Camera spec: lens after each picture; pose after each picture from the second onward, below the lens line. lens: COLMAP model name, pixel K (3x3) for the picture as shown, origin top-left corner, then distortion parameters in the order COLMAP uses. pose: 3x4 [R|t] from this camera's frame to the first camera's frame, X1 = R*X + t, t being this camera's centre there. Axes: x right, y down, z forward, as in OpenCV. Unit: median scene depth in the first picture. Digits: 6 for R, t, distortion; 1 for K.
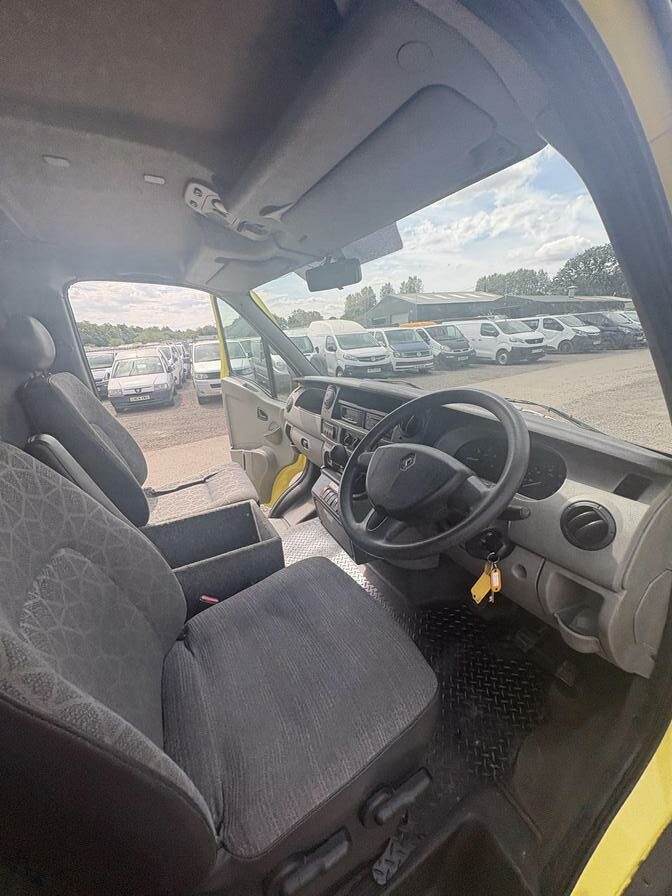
lens RADIAL K [[361.3, 0, 336.0], [0, 361.3, 448.0], [0, 0, 1]] dist [-0.000418, 0.000765]
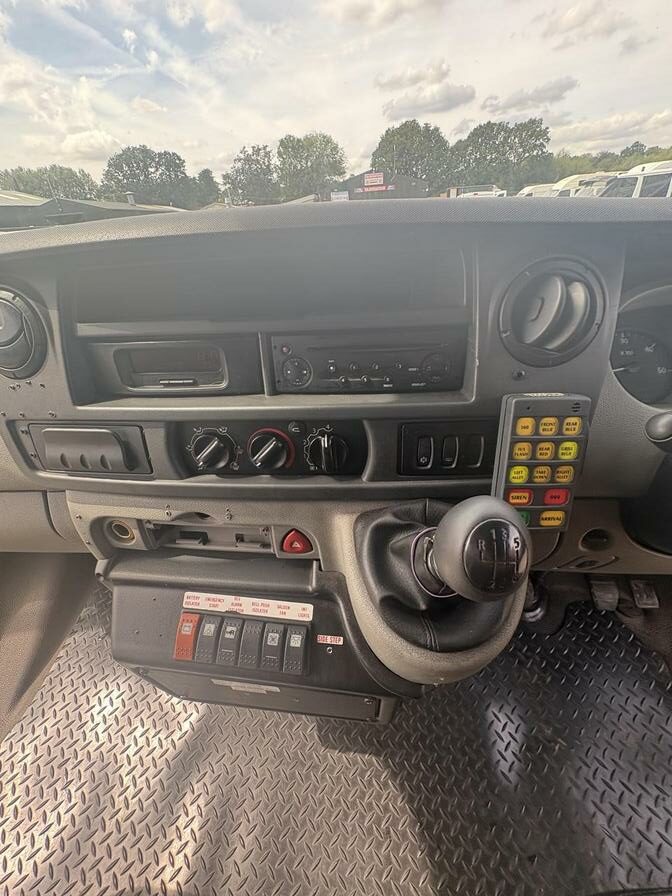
lens RADIAL K [[361.3, 0, 336.0], [0, 361.3, 448.0], [0, 0, 1]] dist [-0.000418, 0.000765]
pose [[0.543959, -0.433227, 0.718626, -0.012542], [0.289104, 0.900737, 0.324178, -0.009559], [-0.787735, 0.031418, 0.615212, 0.078719]]
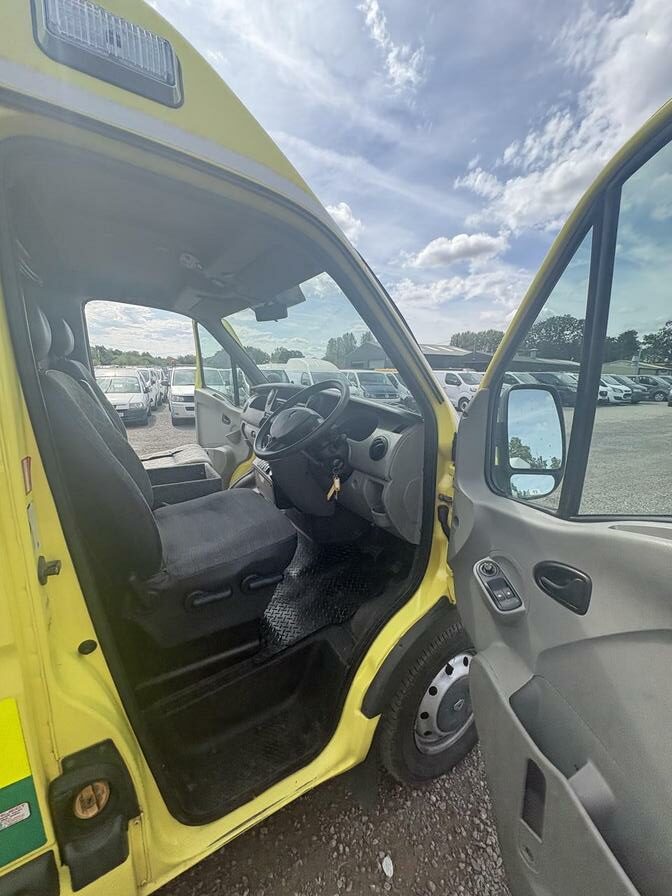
lens RADIAL K [[364.2, 0, 339.5], [0, 364.2, 448.8], [0, 0, 1]] dist [0.008961, 0.000016]
pose [[0.995097, 0.068070, 0.071754, 0.018631], [-0.059927, 0.992113, -0.110090, 0.023209], [-0.078682, 0.105250, 0.991328, -0.046448]]
